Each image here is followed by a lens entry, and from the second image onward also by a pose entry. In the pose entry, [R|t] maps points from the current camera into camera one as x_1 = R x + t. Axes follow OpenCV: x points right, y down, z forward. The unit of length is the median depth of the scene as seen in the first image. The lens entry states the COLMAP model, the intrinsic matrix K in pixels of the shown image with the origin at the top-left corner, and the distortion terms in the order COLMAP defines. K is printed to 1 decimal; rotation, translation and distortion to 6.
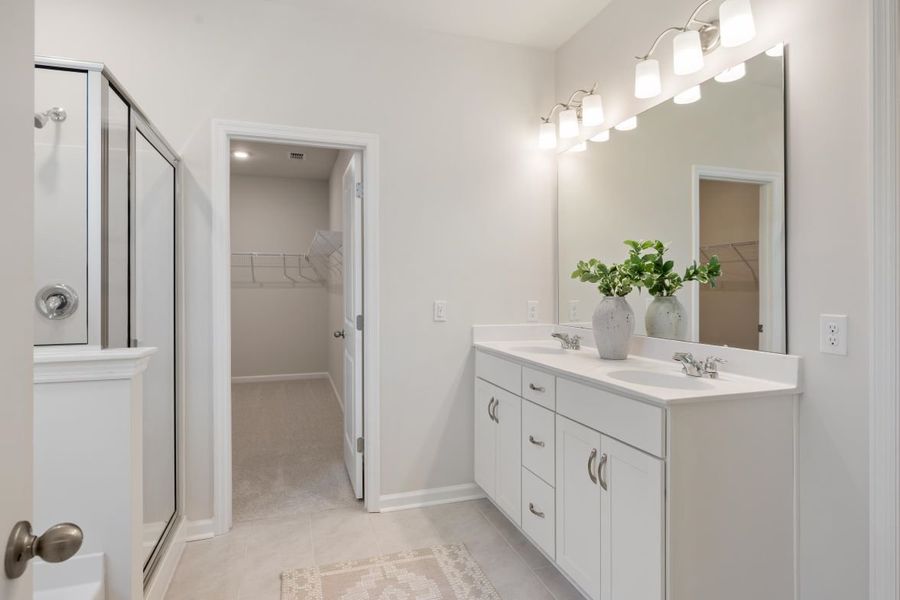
lens RADIAL K [[488.6, 0, 451.3], [0, 488.6, 294.5], [0, 0, 1]] dist [-0.004239, -0.000459]
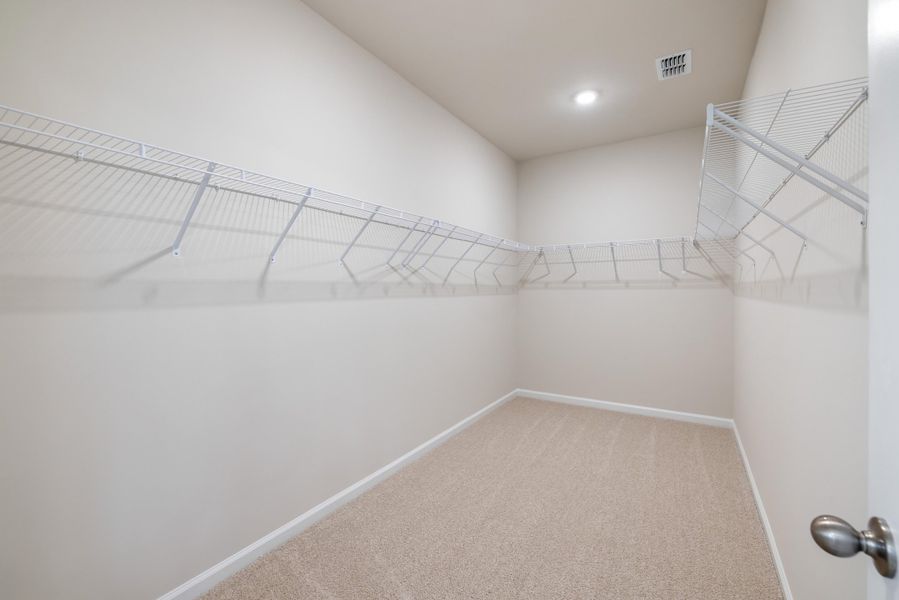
lens RADIAL K [[374.0, 0, 452.2], [0, 374.0, 294.4], [0, 0, 1]] dist [-0.003755, -0.000164]
pose [[0.636340, 0.006092, -0.771384, -0.116391], [-0.006162, 0.999977, 0.002815, -0.004492], [0.771384, 0.002962, 0.636363, 0.429244]]
